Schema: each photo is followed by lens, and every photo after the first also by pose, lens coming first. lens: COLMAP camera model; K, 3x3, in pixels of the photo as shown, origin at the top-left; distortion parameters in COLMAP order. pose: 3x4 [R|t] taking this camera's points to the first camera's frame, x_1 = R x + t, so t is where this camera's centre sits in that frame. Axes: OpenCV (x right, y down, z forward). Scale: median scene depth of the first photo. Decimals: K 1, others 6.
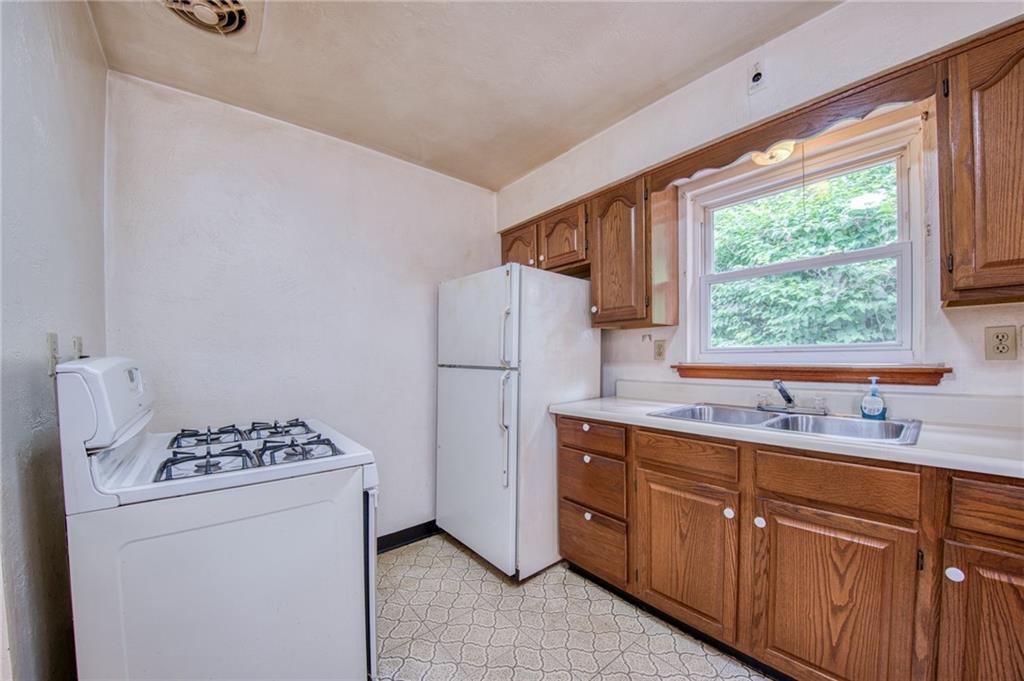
lens RADIAL K [[372.6, 0, 512.7], [0, 372.6, 361.9], [0, 0, 1]] dist [-0.001493, -0.014757]
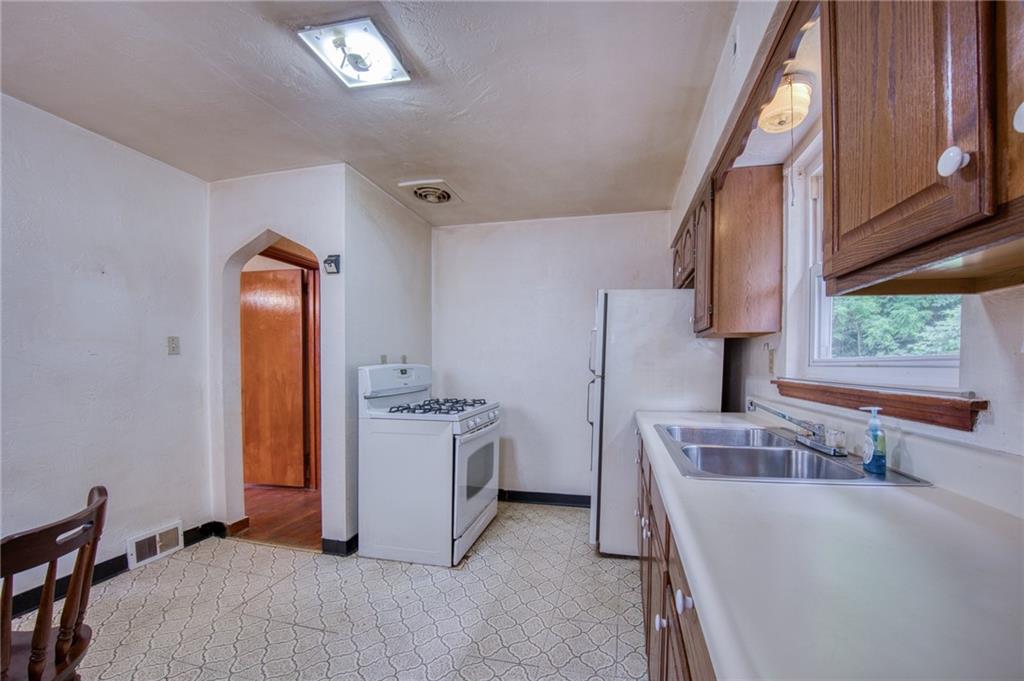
lens RADIAL K [[377.6, 0, 551.0], [0, 377.6, 370.4], [0, 0, 1]] dist [-0.000063, -0.000047]
pose [[0.635712, 0.024130, -0.771549, 0.857357], [-0.020455, 0.999687, 0.014412, -0.016058], [0.771655, 0.006620, 0.636007, 0.095914]]
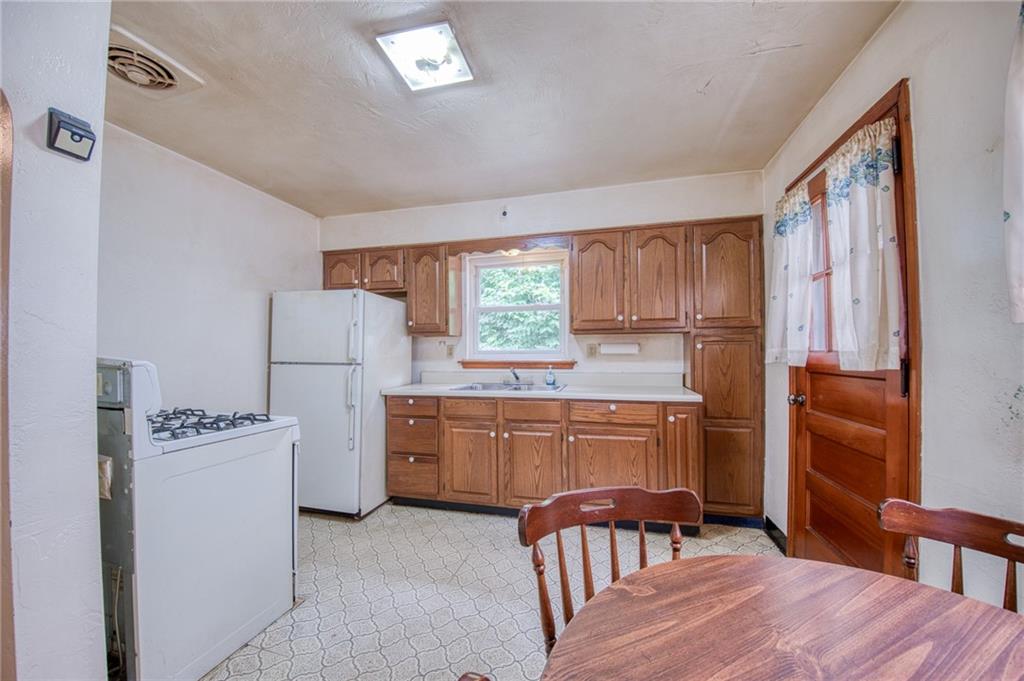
lens RADIAL K [[360.9, 0, 510.6], [0, 360.9, 349.4], [0, 0, 1]] dist [-0.028231, -0.000216]
pose [[0.817900, 0.012976, 0.575215, -0.305341], [0.004379, 0.999576, -0.028776, 0.004921], [-0.575344, 0.026055, 0.817496, -0.433248]]
